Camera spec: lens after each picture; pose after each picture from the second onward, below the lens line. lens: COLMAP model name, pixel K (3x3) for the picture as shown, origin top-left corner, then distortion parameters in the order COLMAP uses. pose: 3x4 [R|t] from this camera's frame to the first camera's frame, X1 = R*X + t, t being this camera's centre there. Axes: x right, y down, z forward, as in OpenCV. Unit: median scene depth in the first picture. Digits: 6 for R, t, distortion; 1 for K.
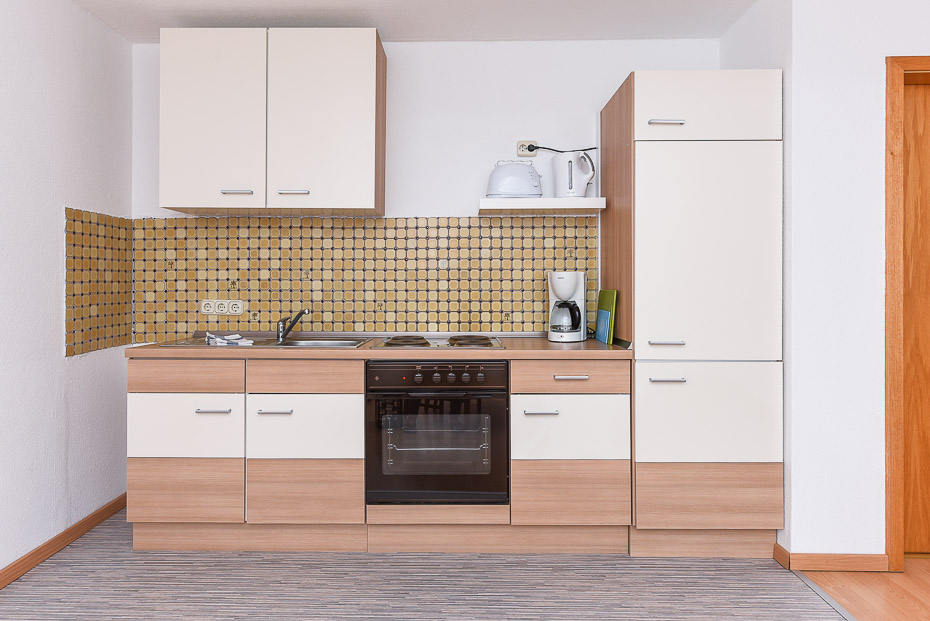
lens RADIAL K [[576.9, 0, 466.9], [0, 576.9, 292.8], [0, 0, 1]] dist [-0.001211, 0.000598]
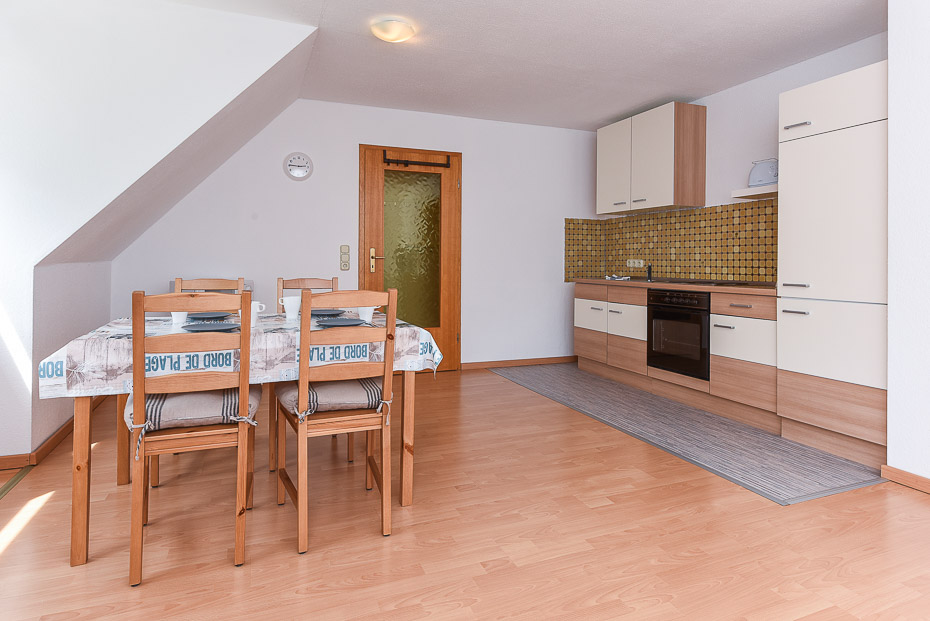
lens RADIAL K [[576.9, 0, 464.0], [0, 576.9, 310.3], [0, 0, 1]] dist [-0.001211, 0.000598]
pose [[0.373800, 0.074882, -0.924481, 1.278318], [-0.024019, 0.997183, 0.071059, 0.065063], [0.927198, -0.004357, 0.374546, -0.250703]]
